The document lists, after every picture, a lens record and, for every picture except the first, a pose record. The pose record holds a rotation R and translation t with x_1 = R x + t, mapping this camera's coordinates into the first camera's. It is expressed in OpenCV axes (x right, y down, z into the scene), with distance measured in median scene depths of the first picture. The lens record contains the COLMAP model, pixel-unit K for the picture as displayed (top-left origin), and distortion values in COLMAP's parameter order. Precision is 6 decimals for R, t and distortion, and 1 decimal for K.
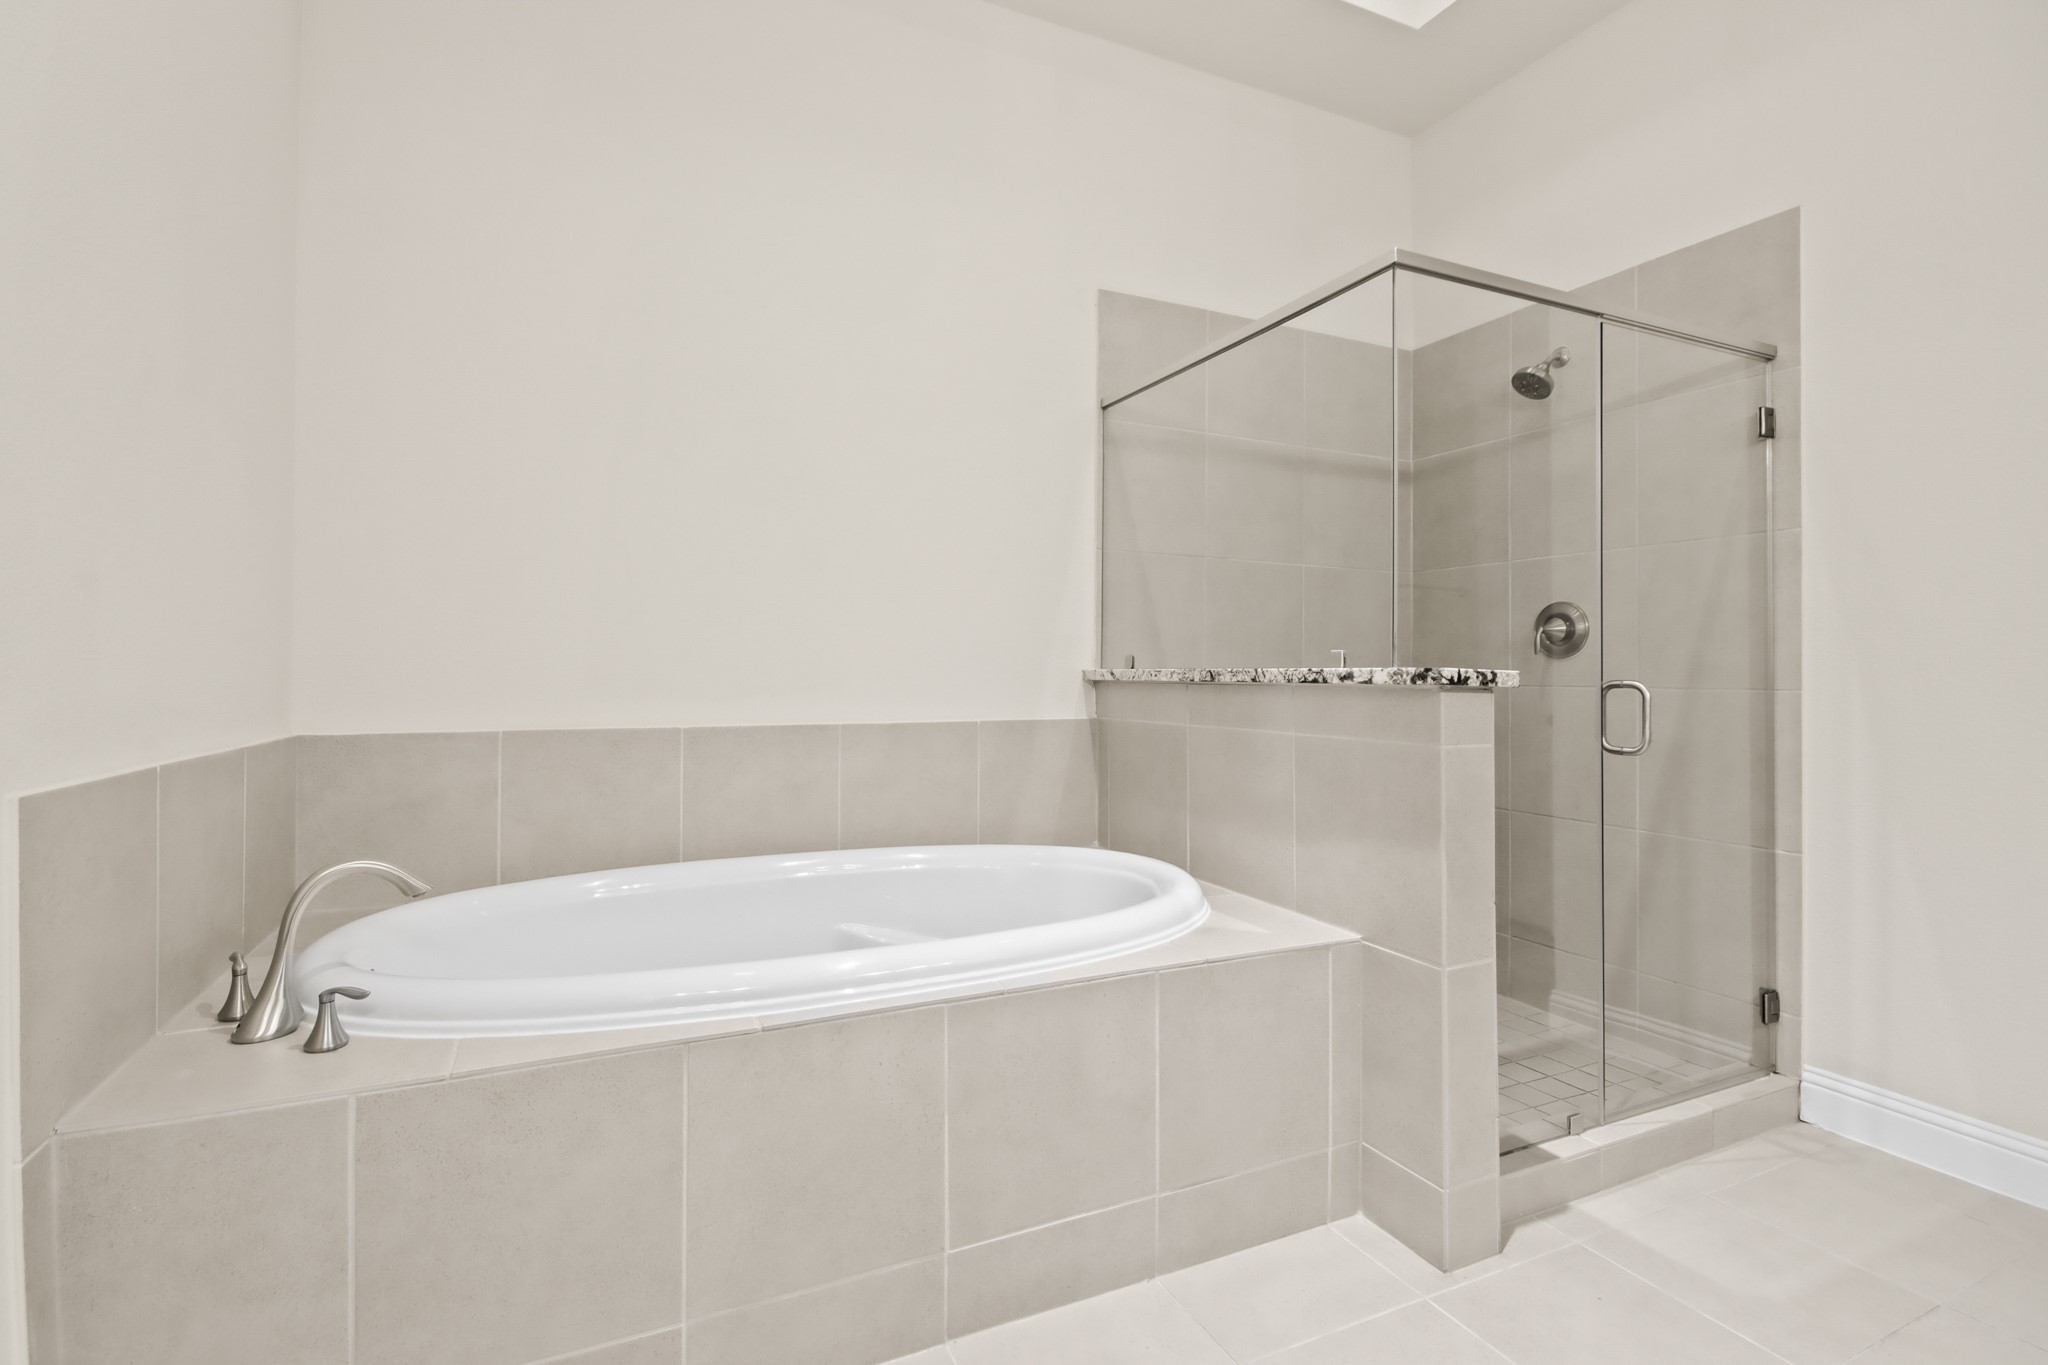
lens RADIAL K [[961.1, 0, 1031.3], [0, 961.1, 662.5], [0, 0, 1]] dist [0.005716, -0.007806]
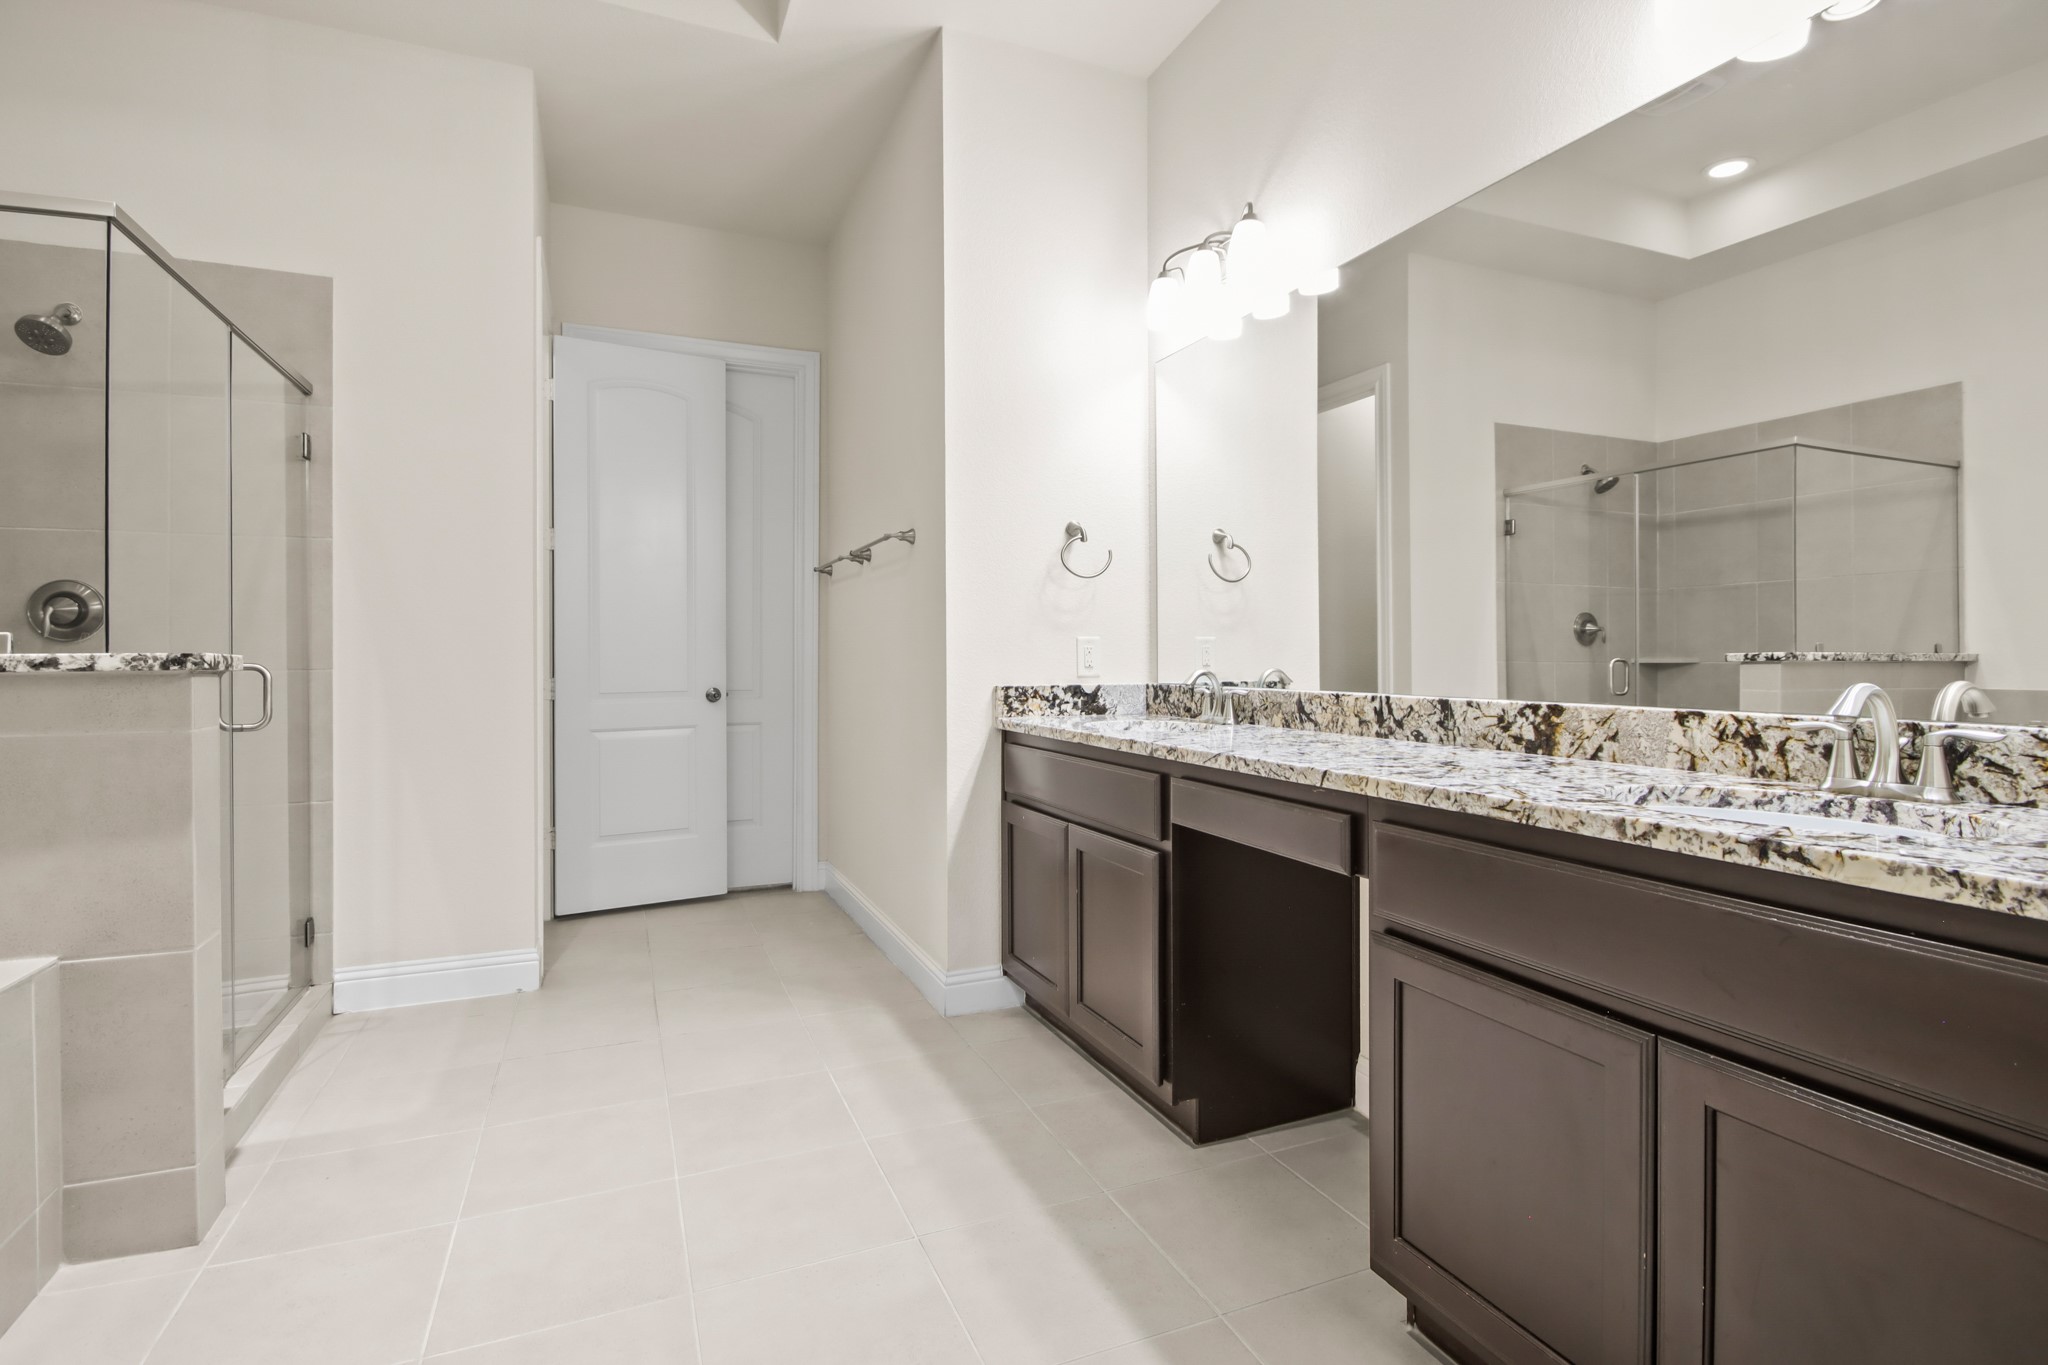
lens RADIAL K [[961.1, 0, 1017.1], [0, 961.1, 649.4], [0, 0, 1]] dist [0.005716, -0.007806]
pose [[0.036951, -0.000965, 0.999317, -0.438141], [-0.005751, 0.999983, 0.001178, -0.003562], [-0.999301, -0.005790, 0.036945, 0.075745]]
